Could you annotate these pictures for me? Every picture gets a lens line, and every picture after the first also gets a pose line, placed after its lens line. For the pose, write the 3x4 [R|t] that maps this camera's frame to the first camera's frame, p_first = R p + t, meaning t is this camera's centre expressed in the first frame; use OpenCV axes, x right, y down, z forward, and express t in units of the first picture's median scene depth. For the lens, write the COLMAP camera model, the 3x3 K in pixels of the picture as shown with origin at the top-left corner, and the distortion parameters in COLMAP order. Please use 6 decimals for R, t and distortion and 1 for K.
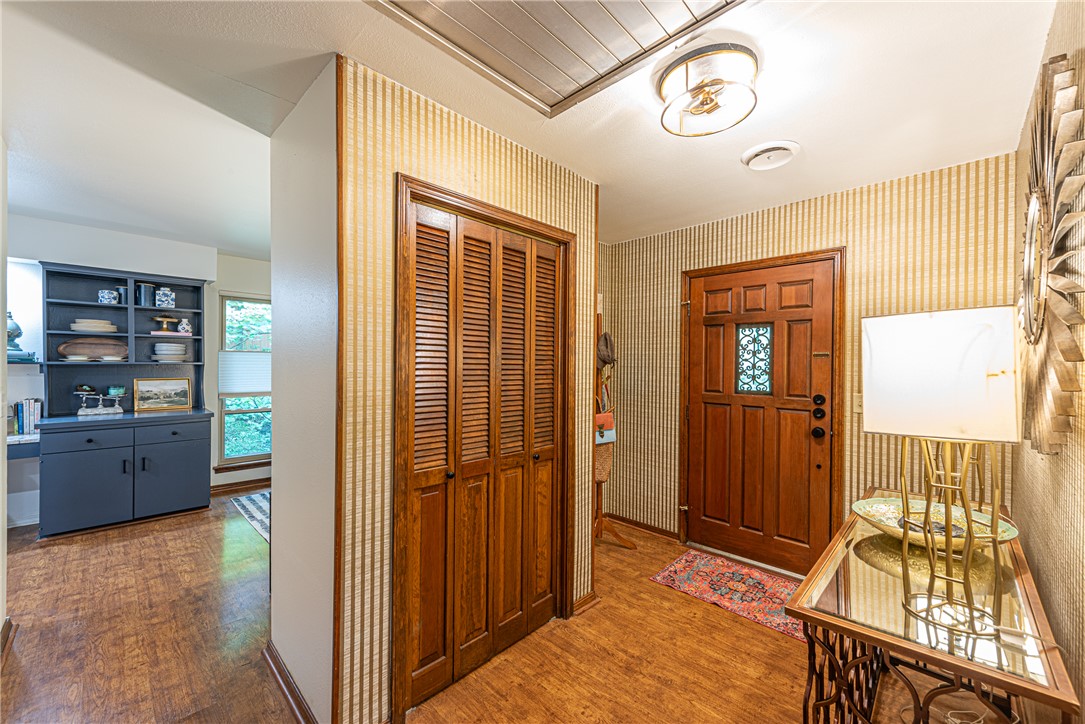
lens RADIAL K [[426.0, 0, 543.3], [0, 426.0, 367.1], [0, 0, 1]] dist [0.003190, -0.000738]
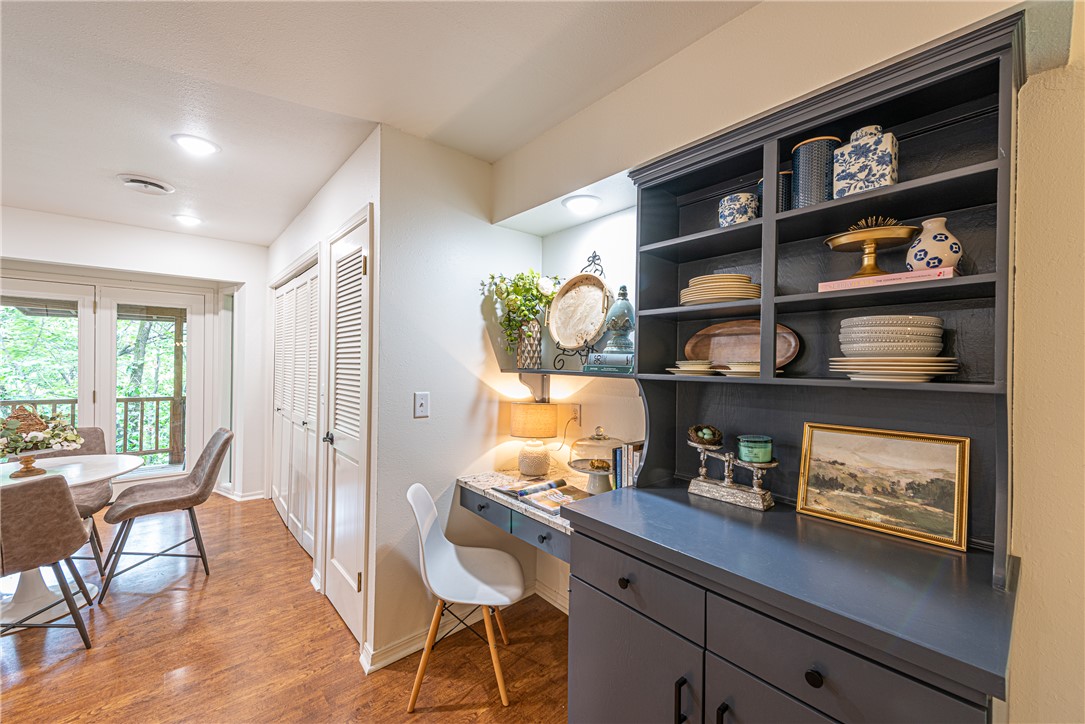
lens RADIAL K [[426.0, 0, 544.3], [0, 426.0, 369.4], [0, 0, 1]] dist [0.003190, -0.000738]
pose [[-0.091038, 0.001948, -0.995845, -0.575809], [-0.028159, 0.999593, 0.004529, -0.014475], [0.995449, 0.028455, -0.090946, 0.817098]]
